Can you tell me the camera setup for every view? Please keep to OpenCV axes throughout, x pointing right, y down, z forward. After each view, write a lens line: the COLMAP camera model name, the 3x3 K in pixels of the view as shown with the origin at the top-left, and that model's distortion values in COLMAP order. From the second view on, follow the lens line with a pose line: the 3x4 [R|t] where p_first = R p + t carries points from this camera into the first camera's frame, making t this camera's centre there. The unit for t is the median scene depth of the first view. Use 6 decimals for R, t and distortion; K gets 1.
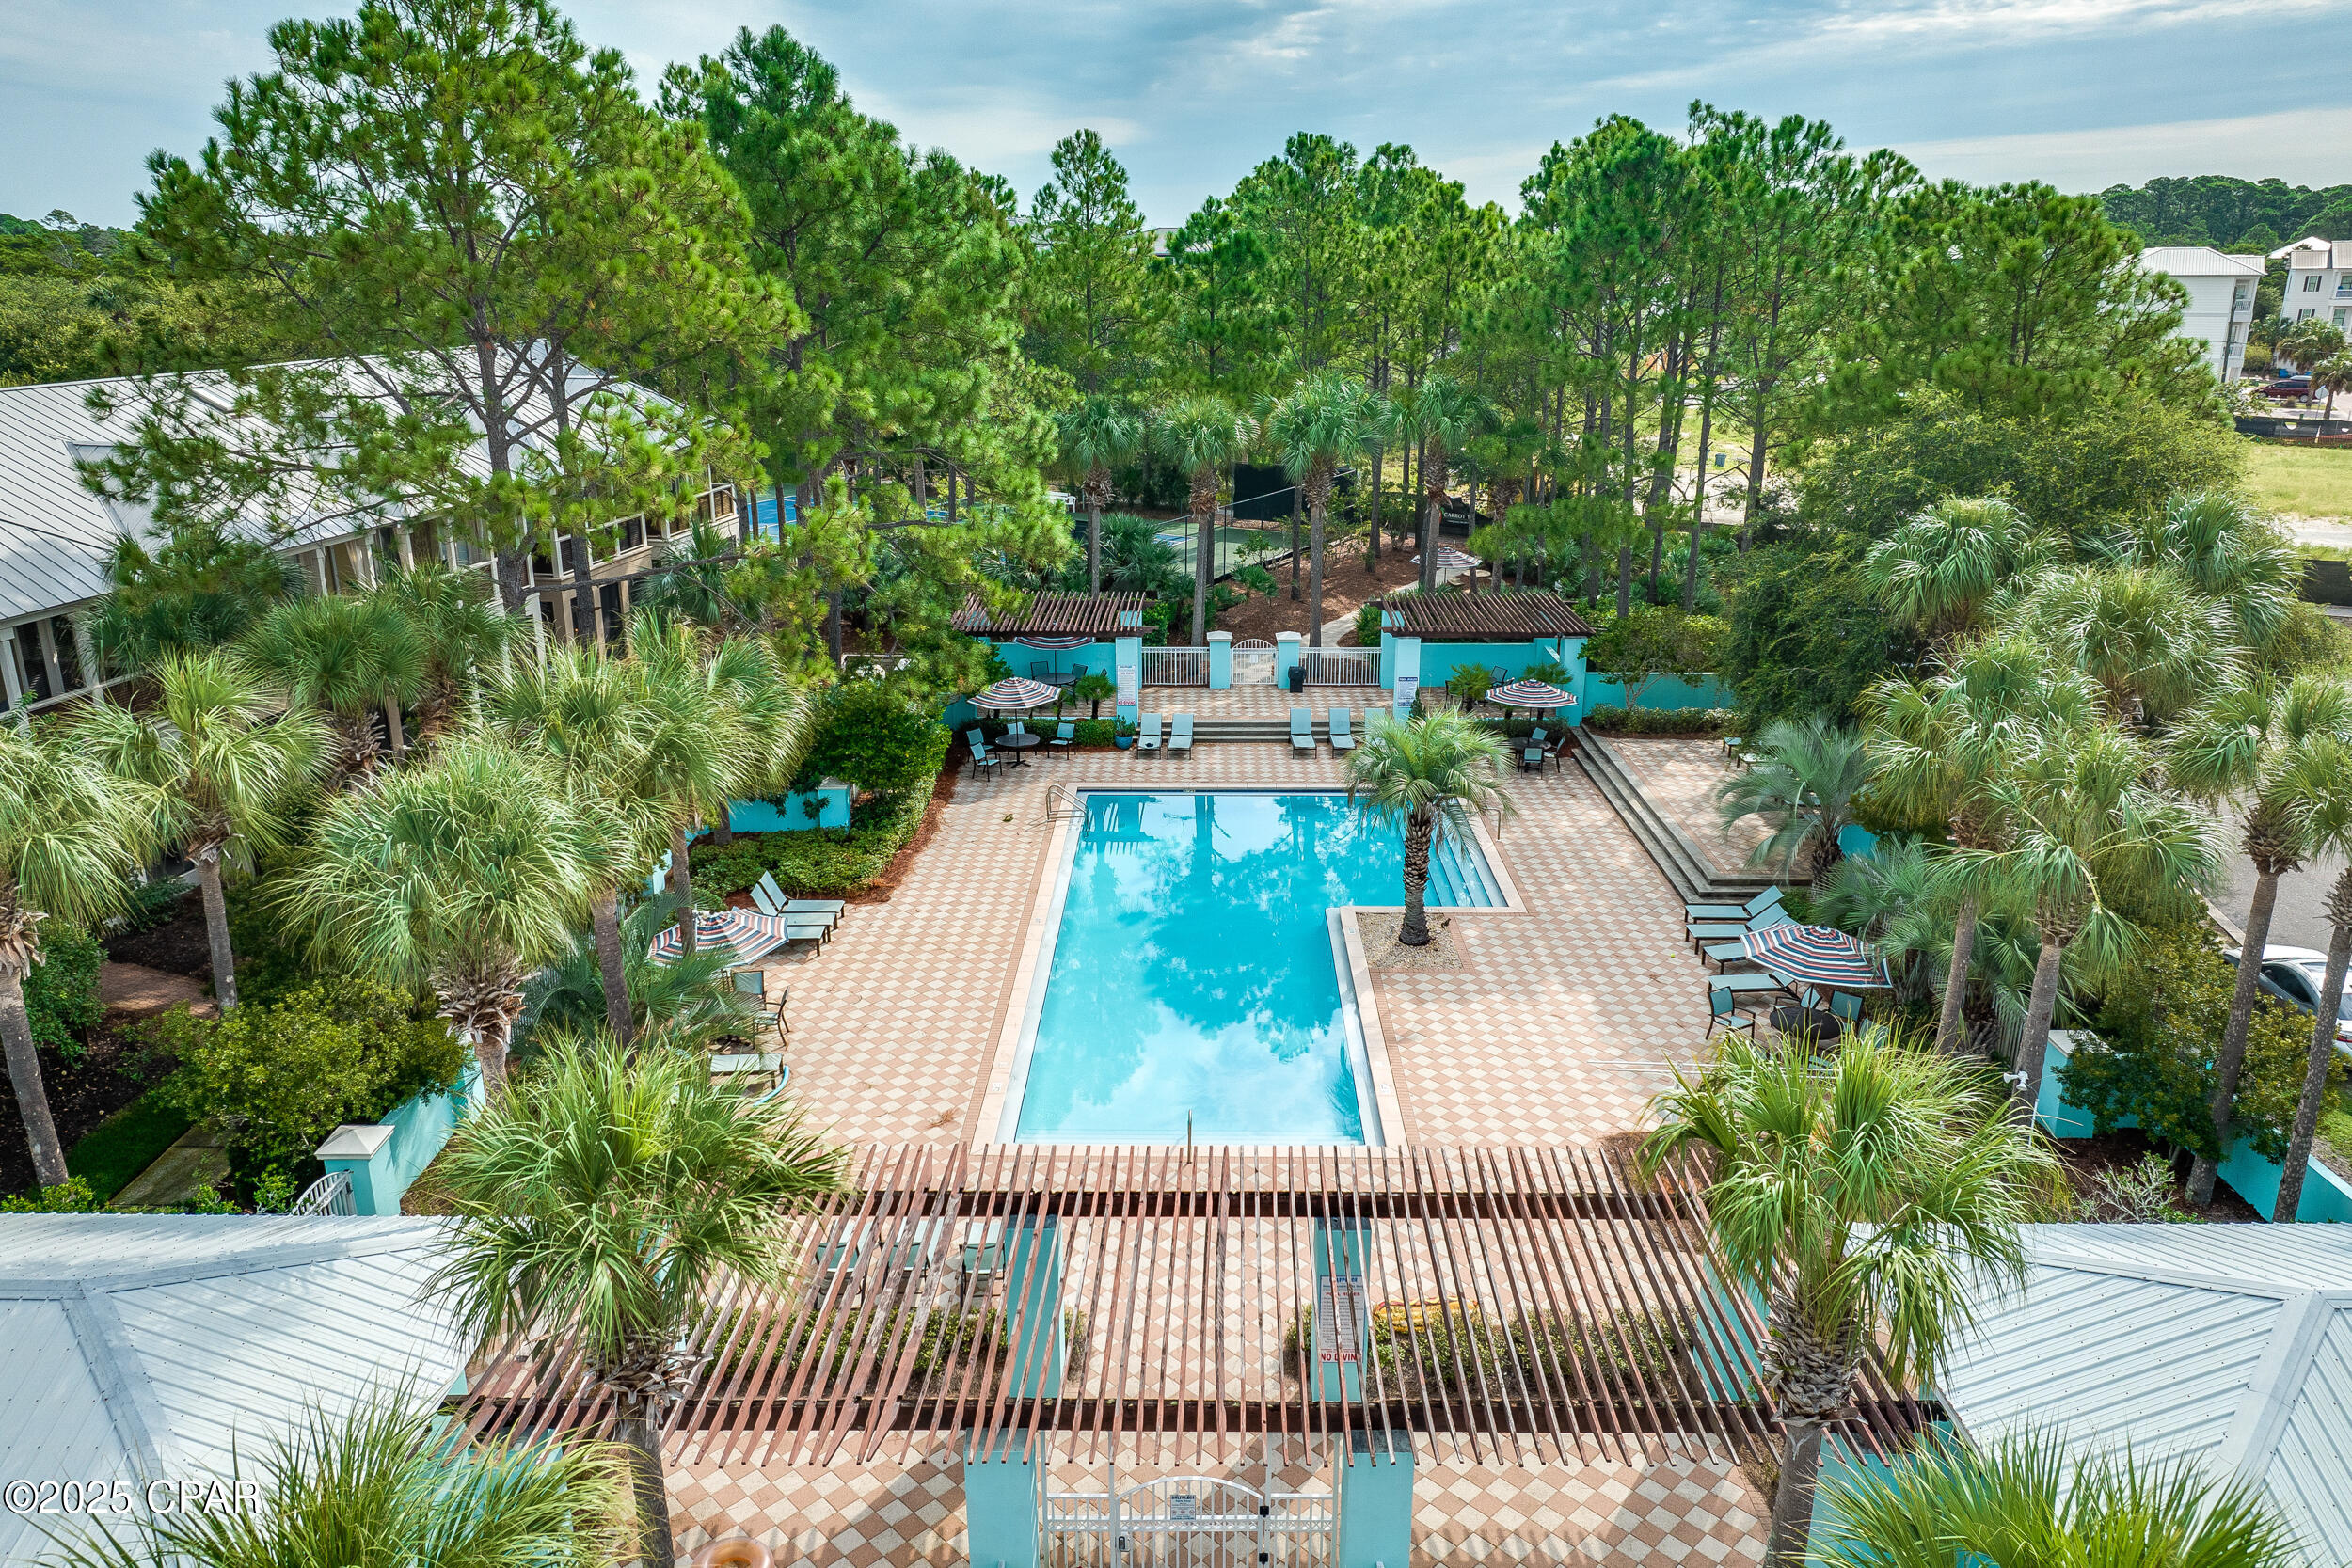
lens RADIAL K [[1625.2, 0, 1176.0], [0, 1625.2, 784.0], [0, 0, 1]] dist [0.001812, 0.000943]
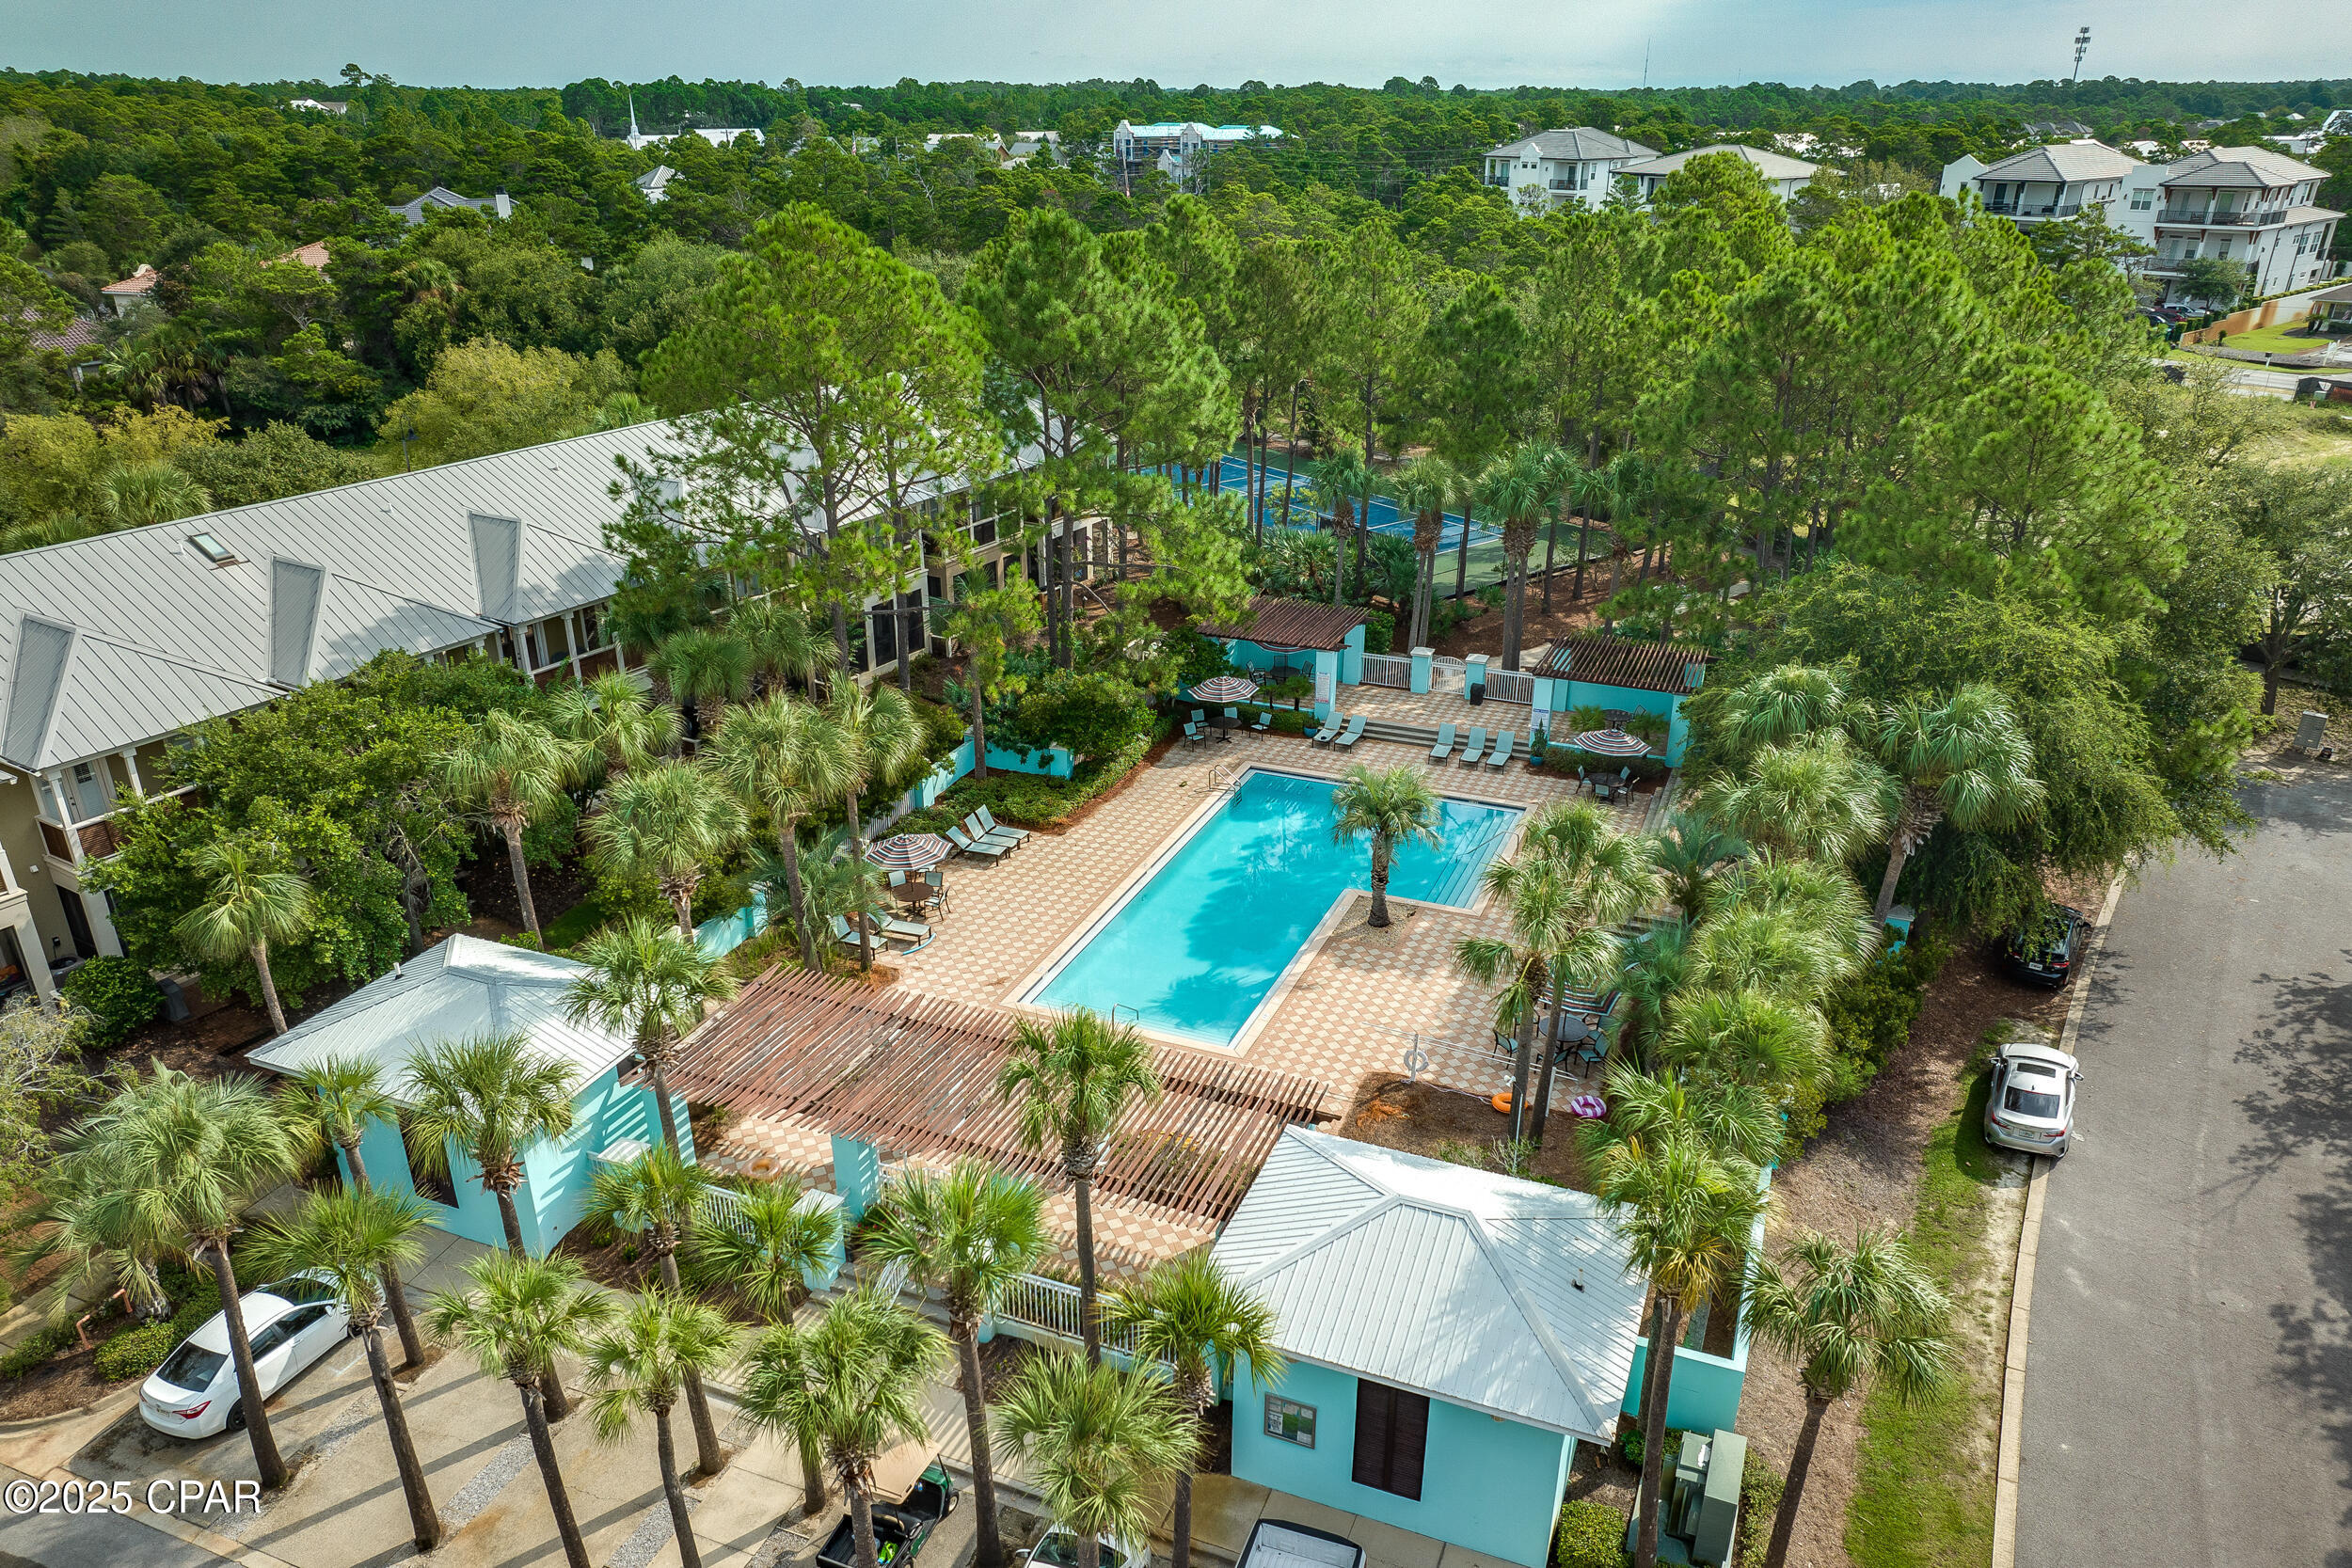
lens RADIAL K [[1625.2, 0, 1176.0], [0, 1625.2, 784.0], [0, 0, 1]] dist [0.001812, 0.000943]
pose [[0.926352, 0.140738, -0.349377, 0.343224], [-0.112356, 0.988591, 0.100323, -0.107136], [0.359510, -0.053680, 0.931596, -0.273241]]
